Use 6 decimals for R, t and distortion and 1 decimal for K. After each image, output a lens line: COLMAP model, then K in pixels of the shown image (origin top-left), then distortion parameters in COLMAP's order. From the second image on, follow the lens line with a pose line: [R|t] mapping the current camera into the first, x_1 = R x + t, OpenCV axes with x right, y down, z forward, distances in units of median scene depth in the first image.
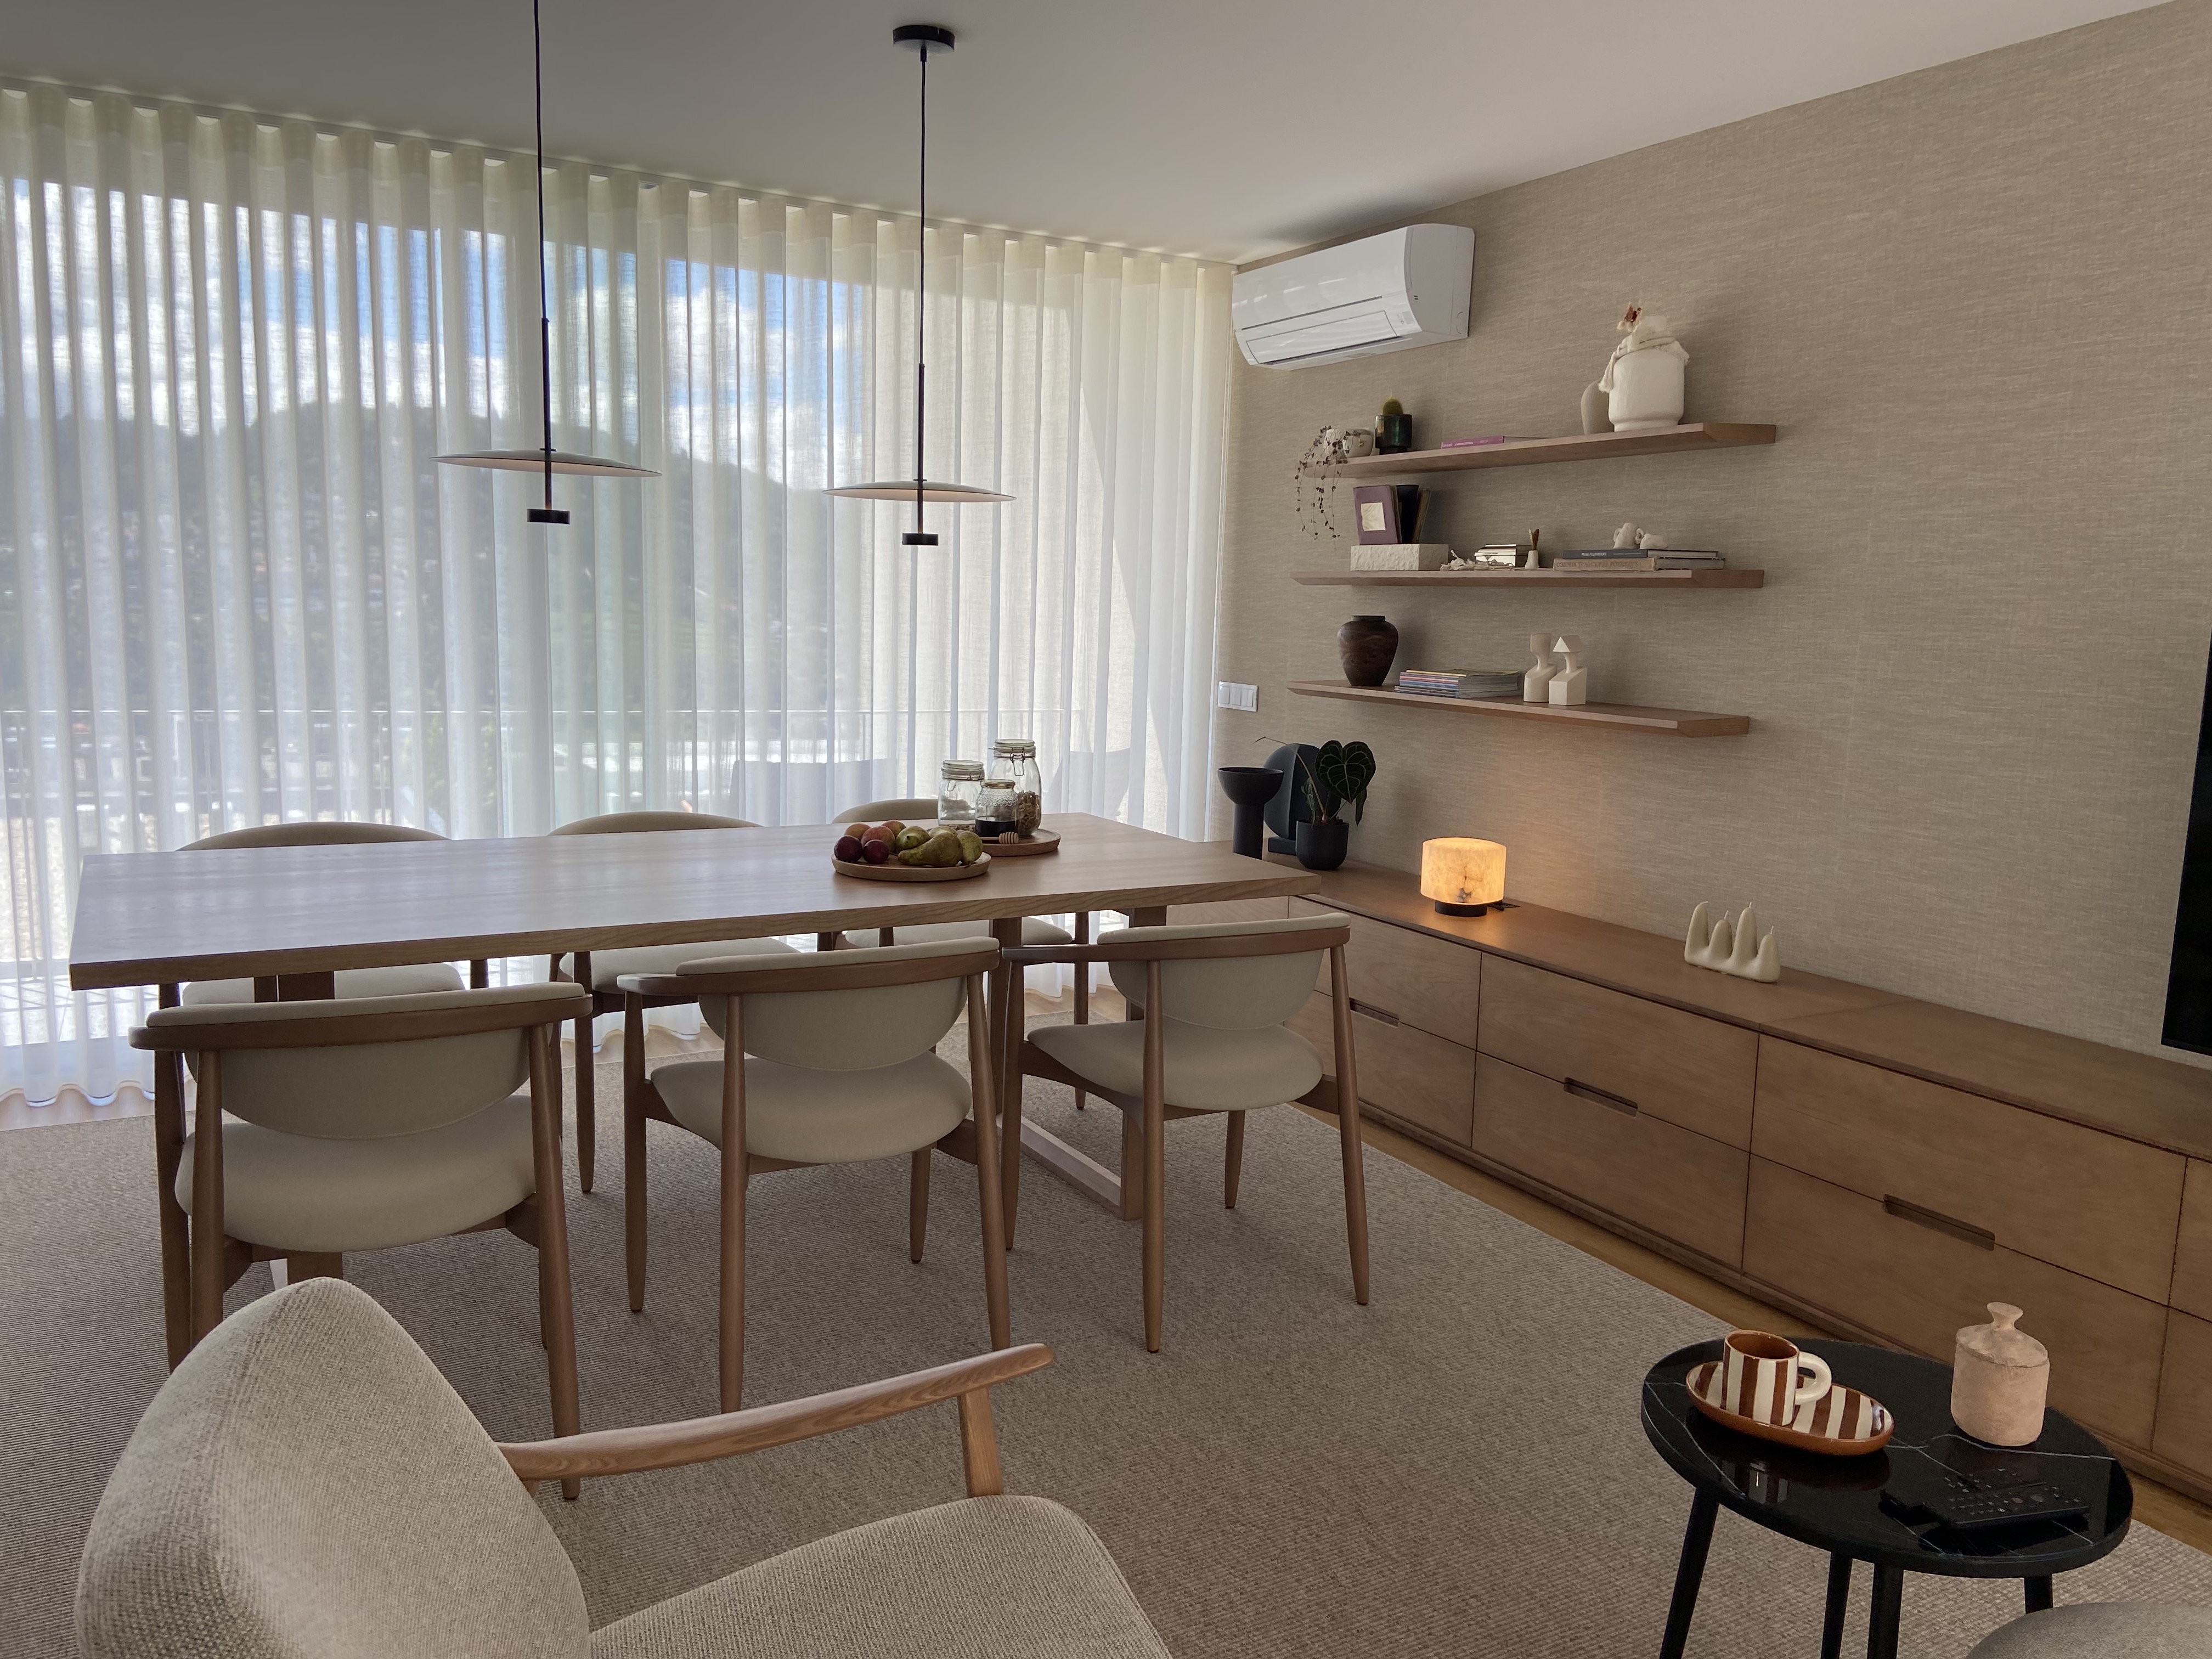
lens RADIAL K [[1665.2, 0, 1104.4], [0, 1665.2, 836.0], [0, 0, 1]] dist [0.116193, -0.149574]
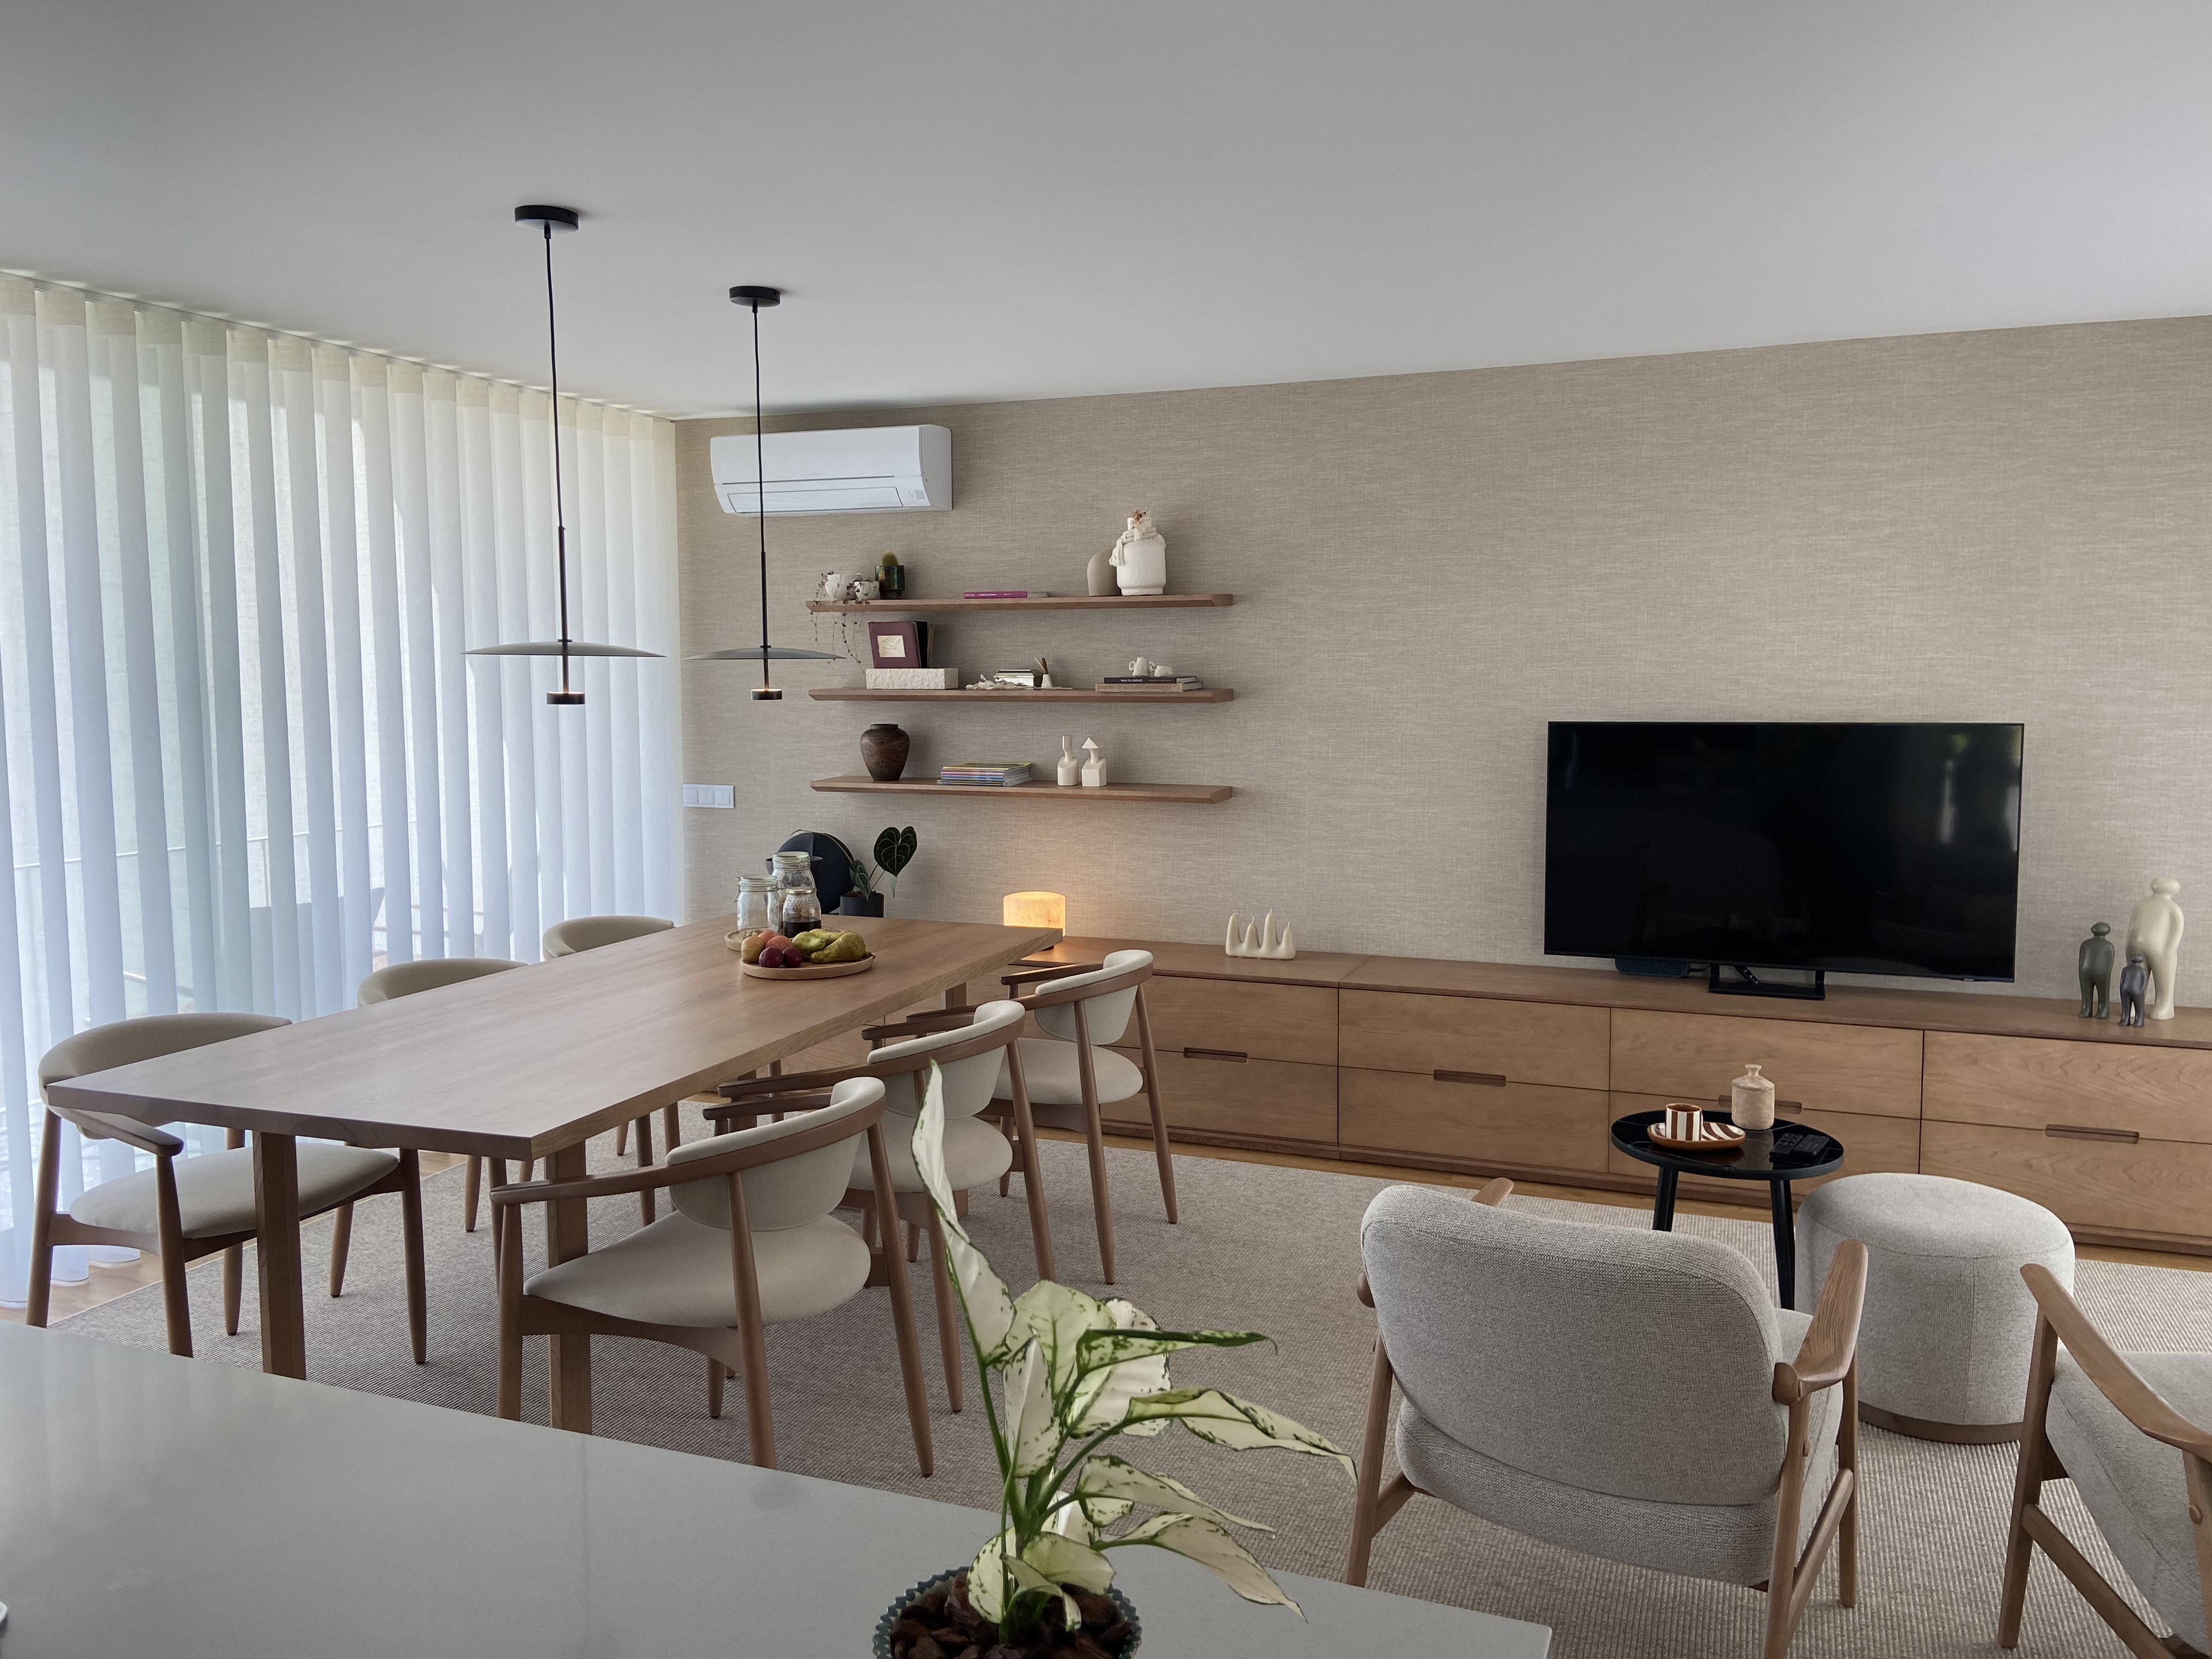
lens RADIAL K [[1688.4, 0, 1107.2], [0, 1688.4, 808.9], [0, 0, 1]] dist [0.125811, -0.173023]
pose [[0.769900, -0.087715, 0.632107, -0.625060], [0.115992, 0.993244, -0.003449, -0.056509], [-0.627534, 0.075975, 0.774873, -0.081368]]
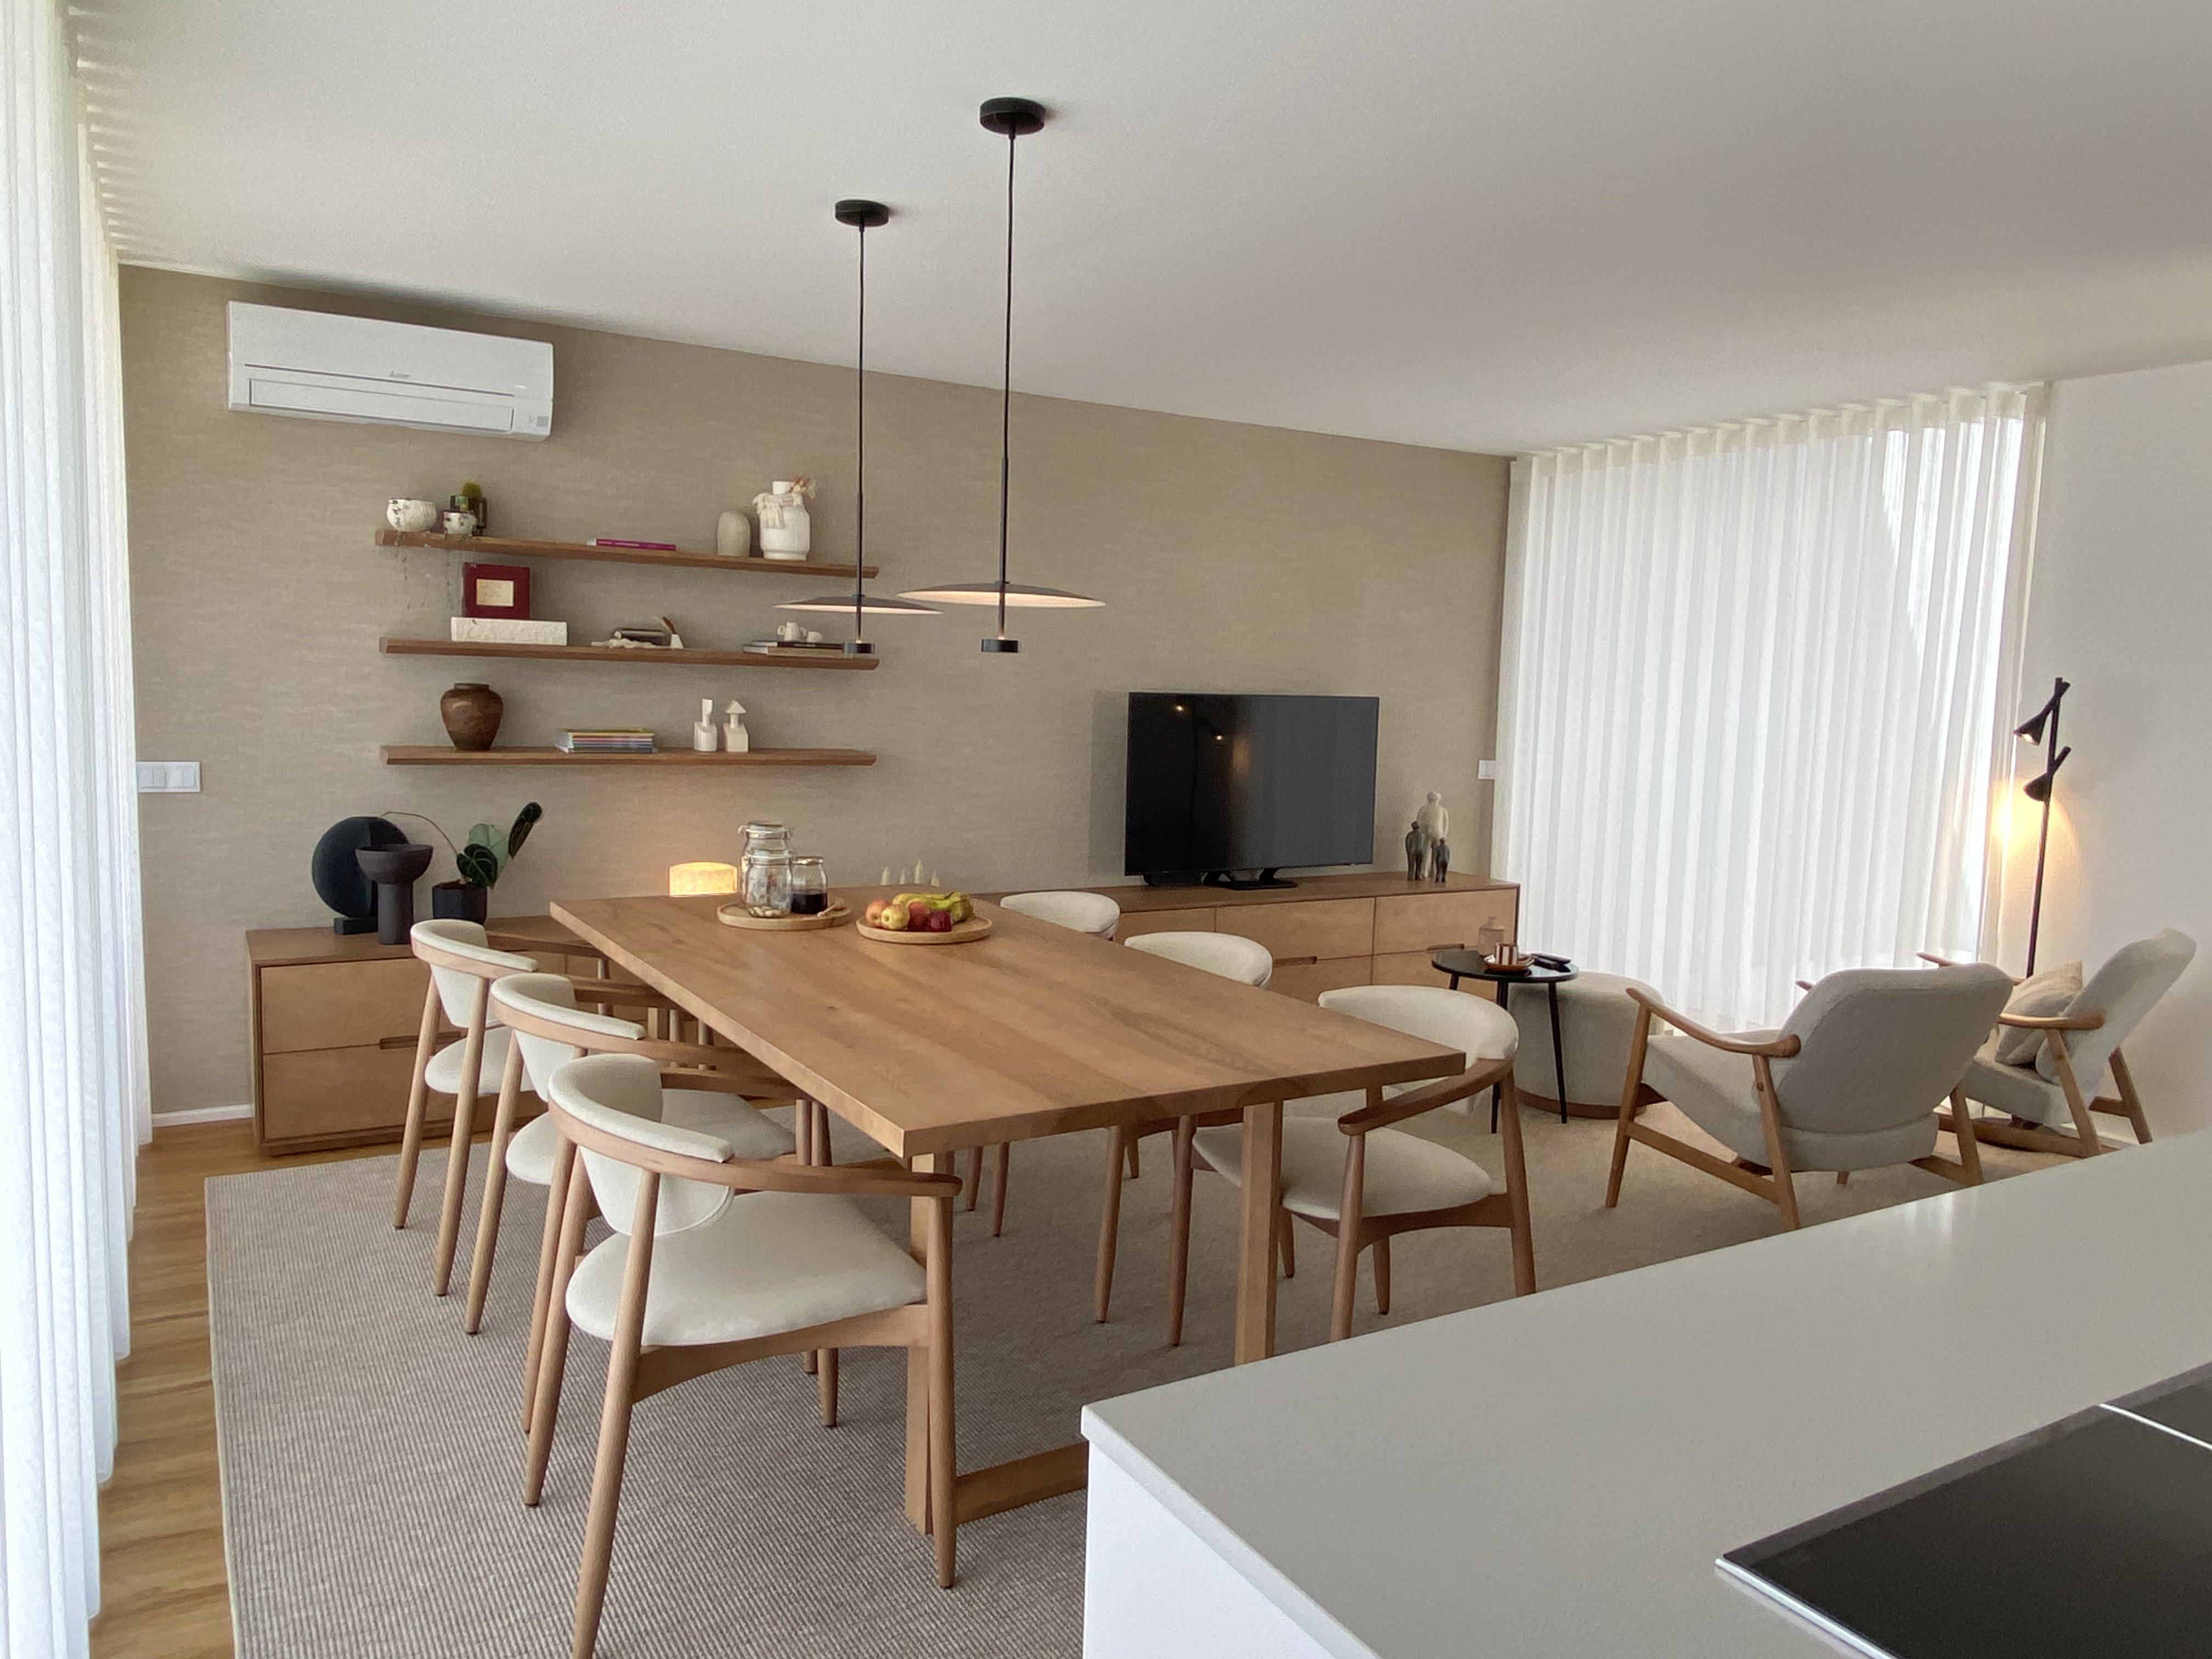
lens RADIAL K [[1557.7, 0, 1106.0], [0, 1557.7, 829.5], [0, 0, 1]] dist [0.158315, -0.271121]
pose [[-0.050845, -0.128332, 0.990427, -1.052023], [0.107294, 0.985268, 0.133172, -0.160590], [-0.992926, 0.113038, -0.036327, 0.796005]]
